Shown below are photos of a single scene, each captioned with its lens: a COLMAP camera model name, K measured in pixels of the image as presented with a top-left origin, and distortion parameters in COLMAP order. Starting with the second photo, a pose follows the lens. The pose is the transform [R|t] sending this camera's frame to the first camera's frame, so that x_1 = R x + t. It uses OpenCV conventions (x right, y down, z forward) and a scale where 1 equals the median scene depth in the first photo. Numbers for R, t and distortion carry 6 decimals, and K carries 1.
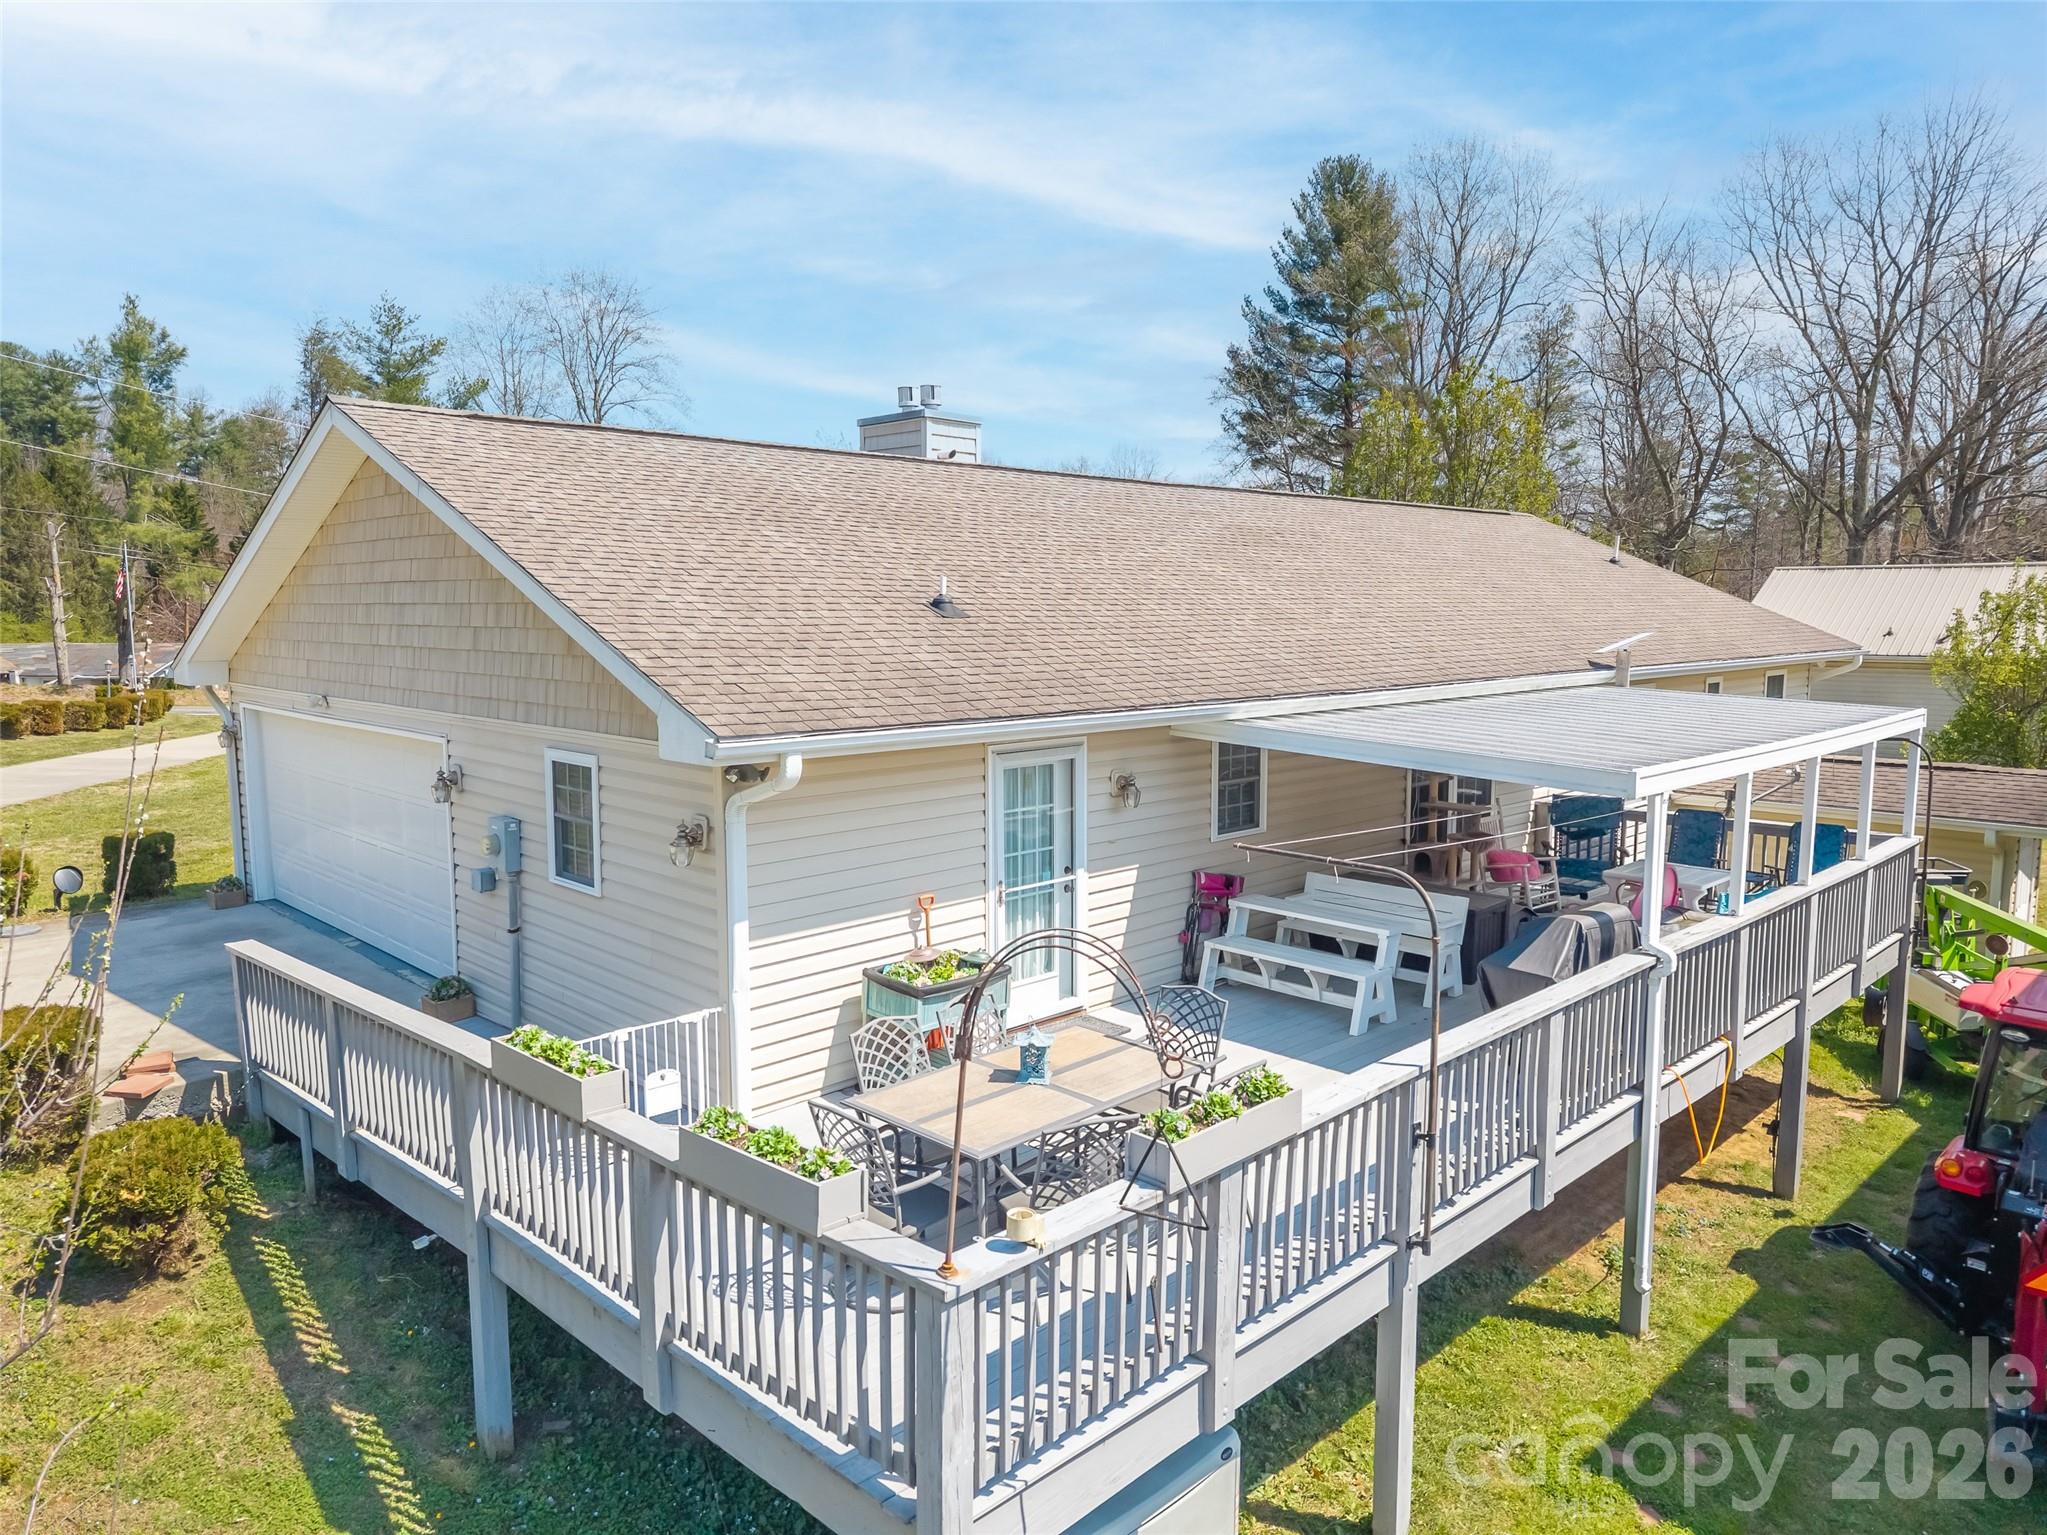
lens RADIAL K [[1391.4, 0, 1007.4], [0, 1391.4, 812.4], [0, 0, 1]] dist [0.101479, -0.190845]
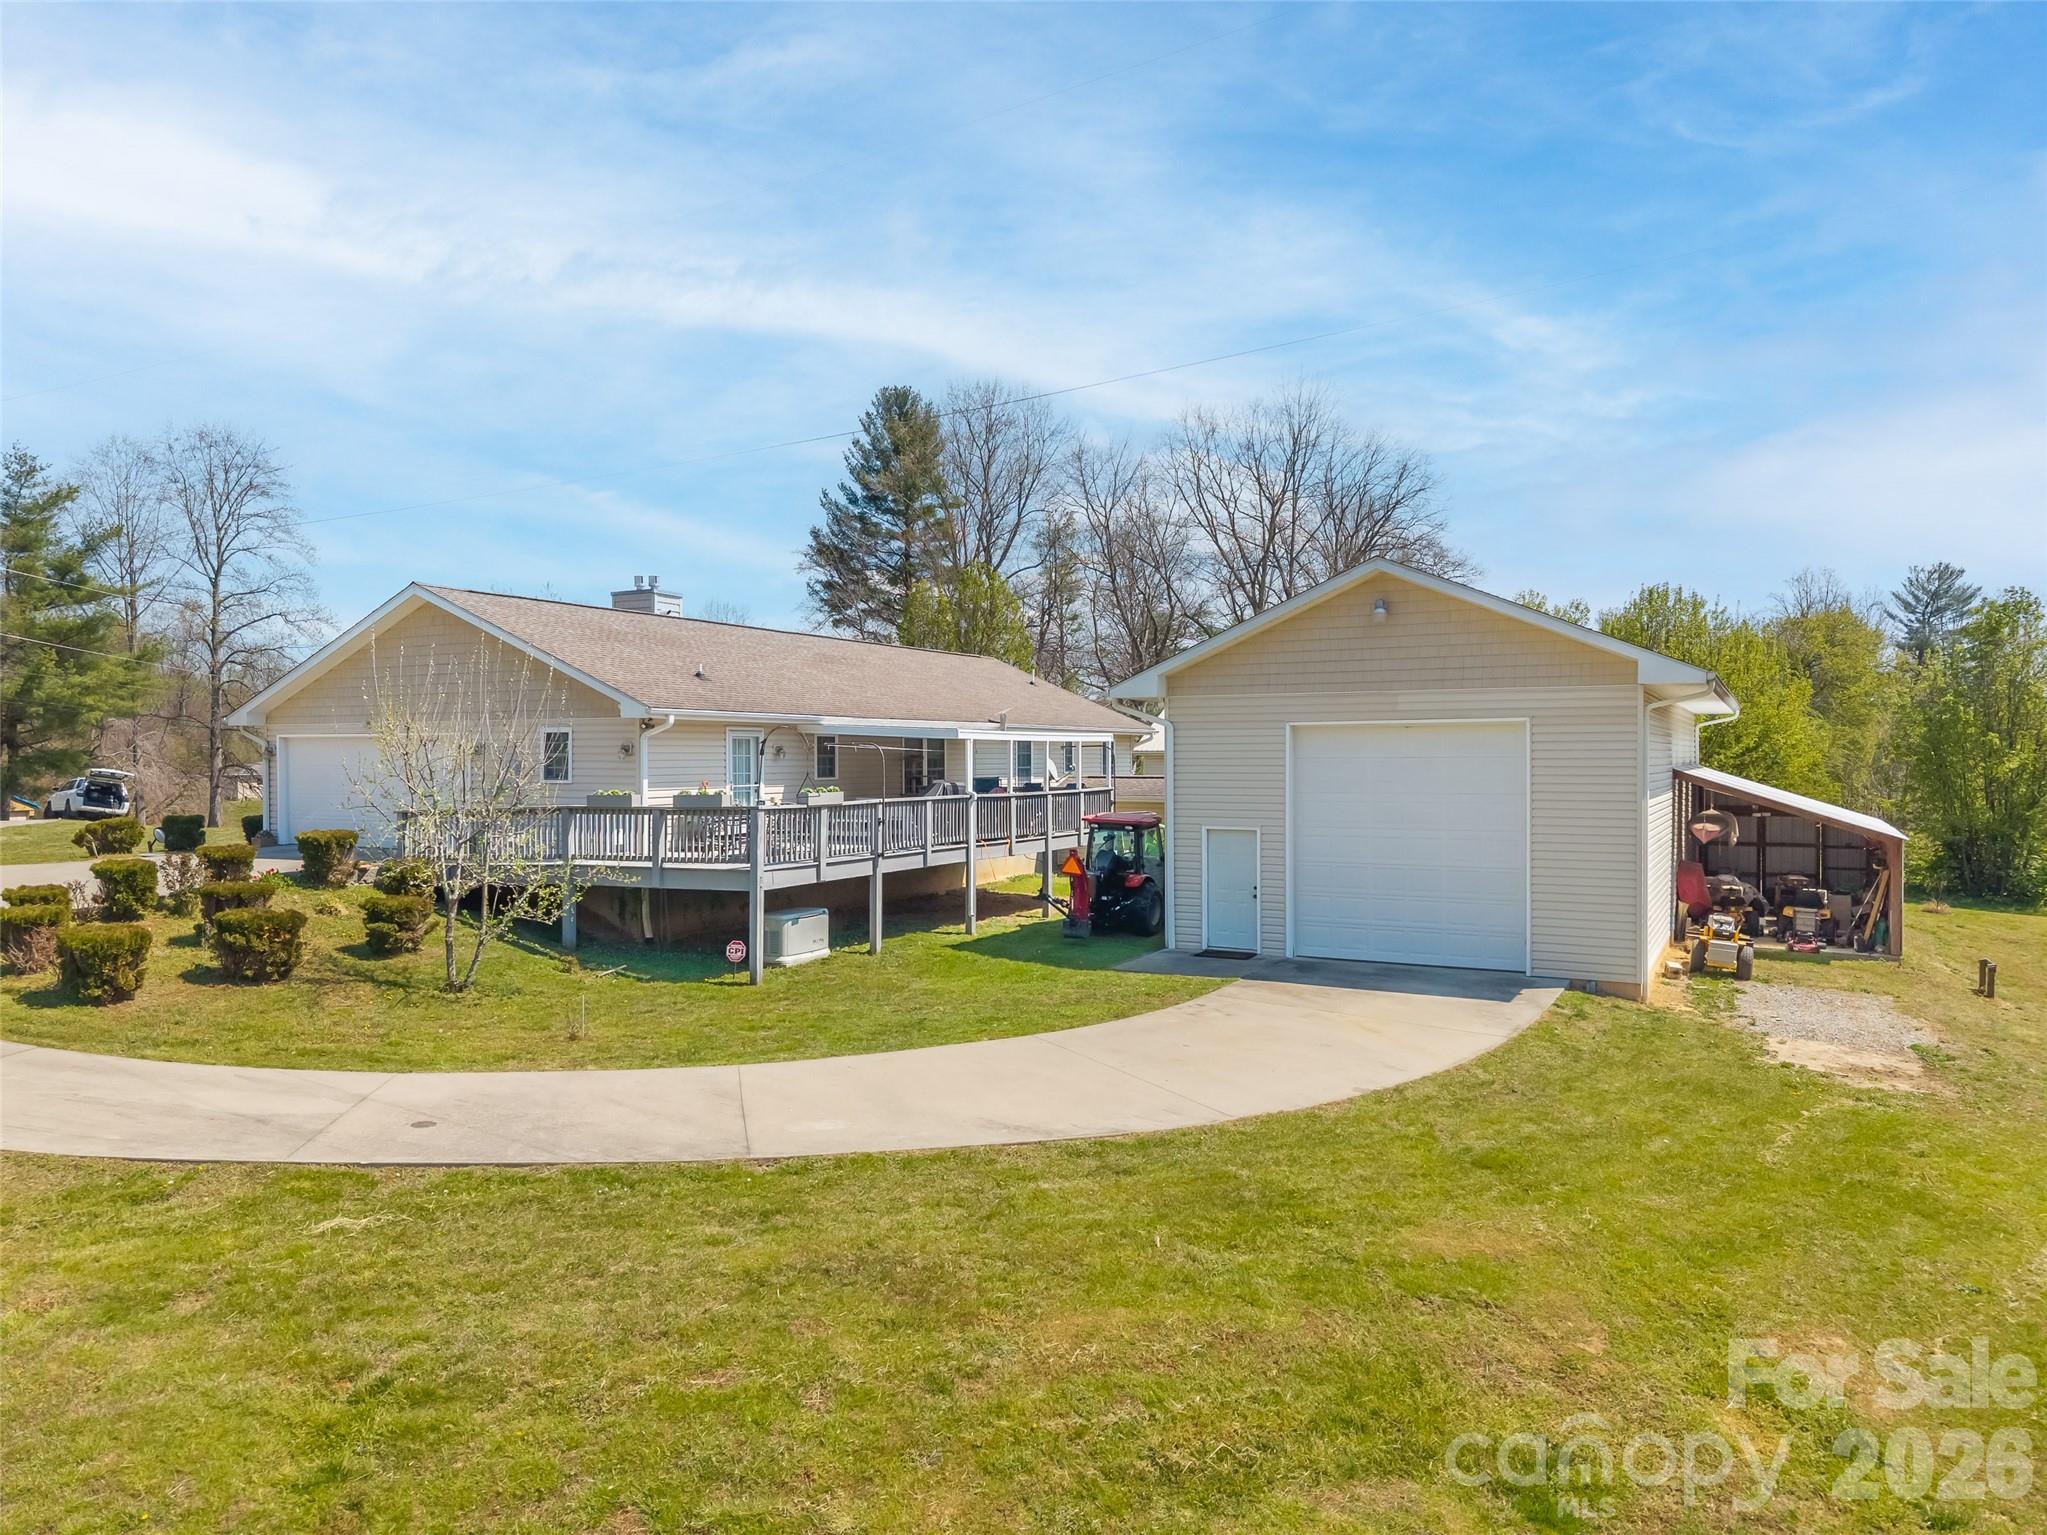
lens RADIAL K [[1363.5, 0, 1023.5], [0, 1363.5, 767.5], [0, 0, 1]] dist [0.002828, 0.000431]
pose [[0.953433, -0.000957, 0.301605, -0.023701], [0.042168, 0.990596, -0.130158, 0.035483], [-0.298644, 0.136815, 0.944507, -0.143489]]
